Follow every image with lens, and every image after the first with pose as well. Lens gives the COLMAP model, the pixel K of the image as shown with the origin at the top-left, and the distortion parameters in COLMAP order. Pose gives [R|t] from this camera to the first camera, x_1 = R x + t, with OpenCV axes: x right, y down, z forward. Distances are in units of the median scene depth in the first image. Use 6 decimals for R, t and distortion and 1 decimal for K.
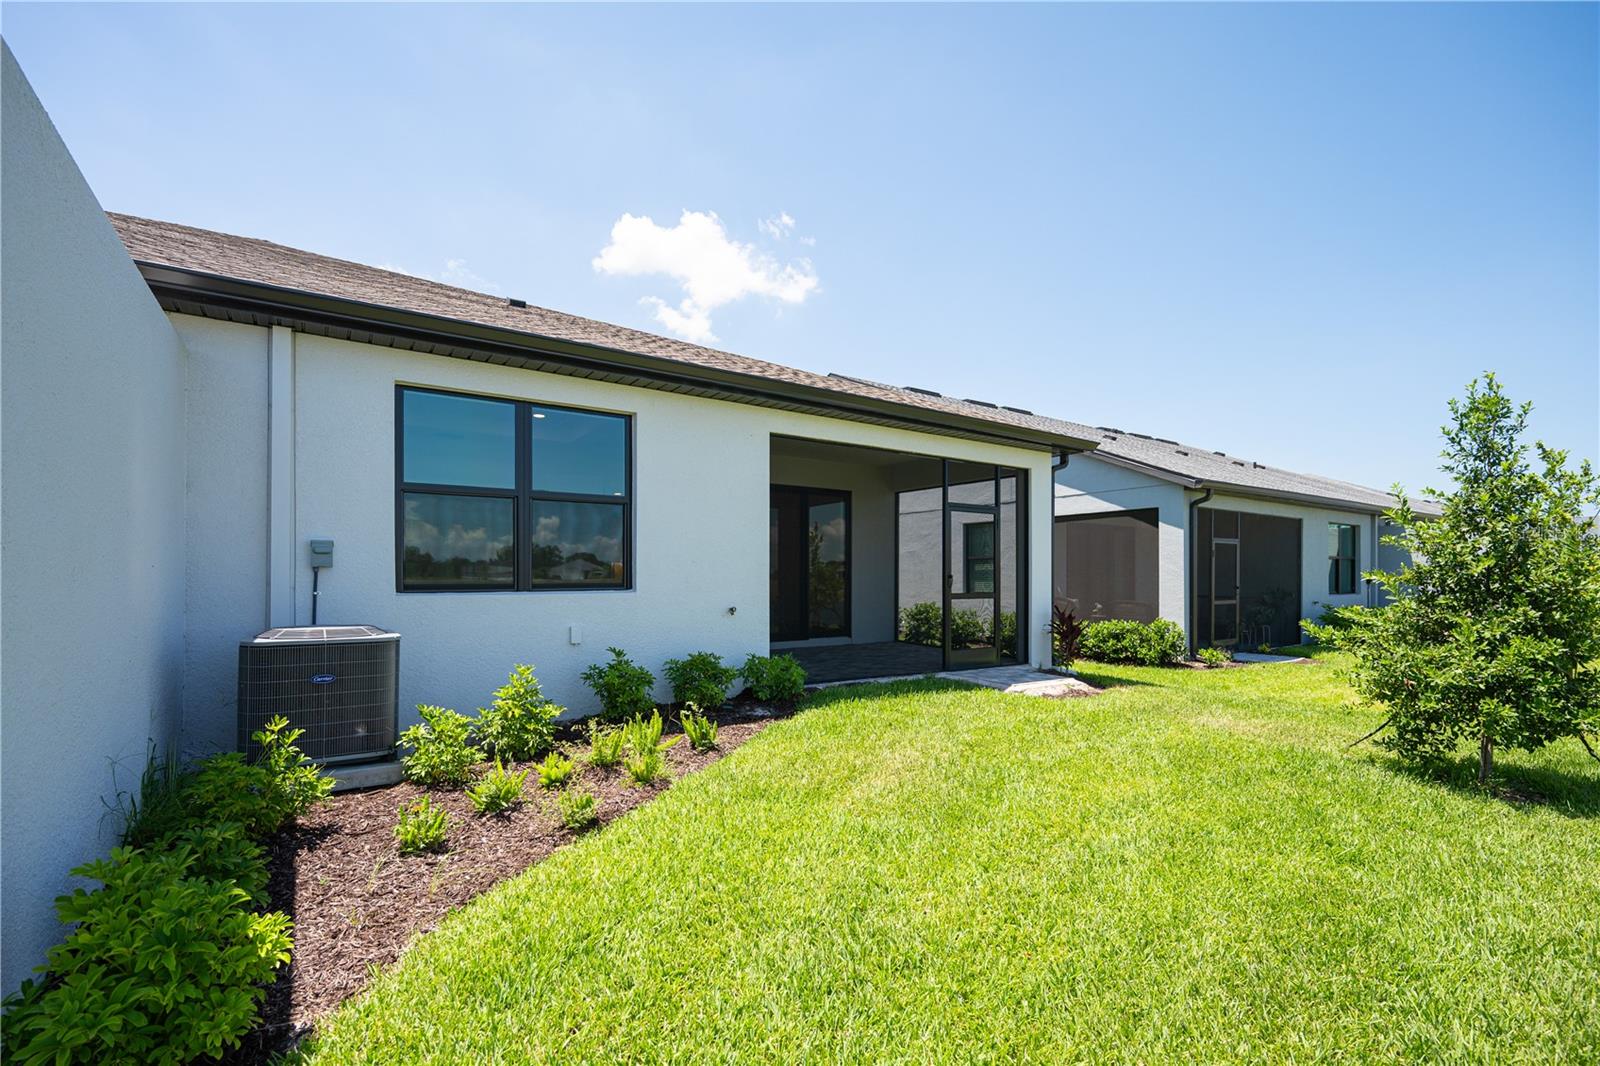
lens RADIAL K [[670.2, 0, 759.1], [0, 670.2, 566.3], [0, 0, 1]] dist [-0.003255, -0.000294]
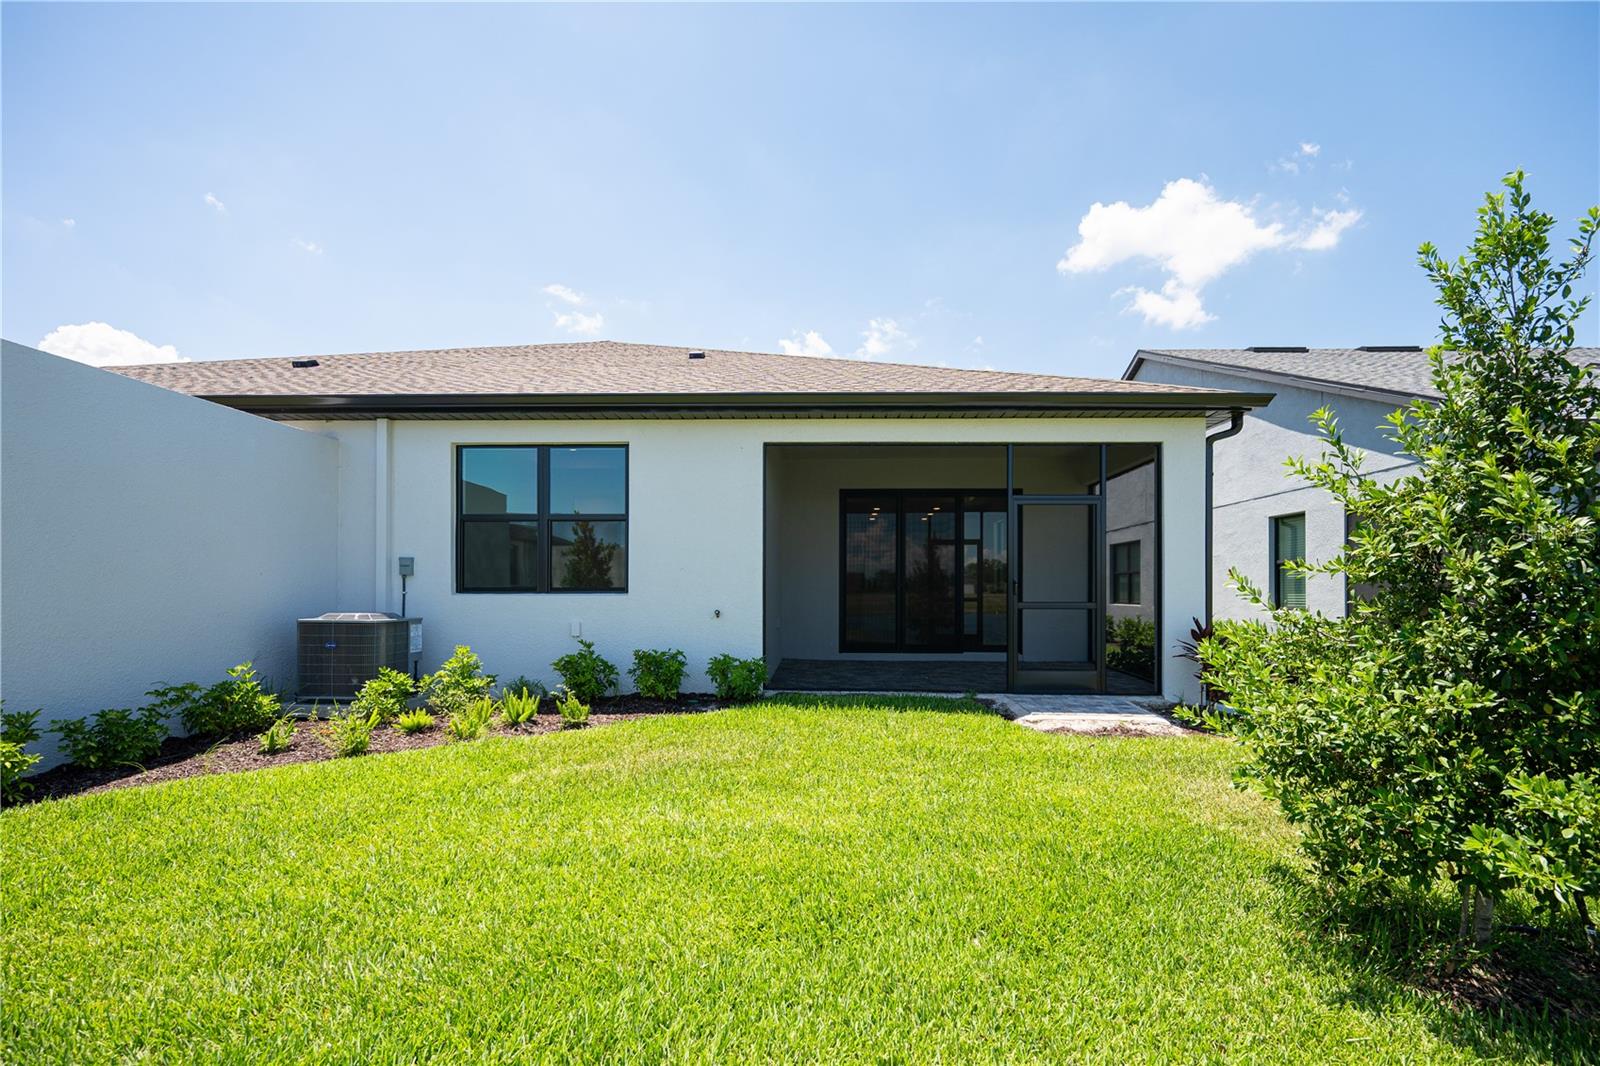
lens RADIAL K [[670.2, 0, 822.7], [0, 670.2, 581.3], [0, 0, 1]] dist [-0.003255, -0.000294]
pose [[0.831986, -0.005062, -0.554773, 0.743506], [0.006335, 0.999980, 0.000376, 0.016285], [0.554760, -0.003827, 0.832002, 0.214675]]
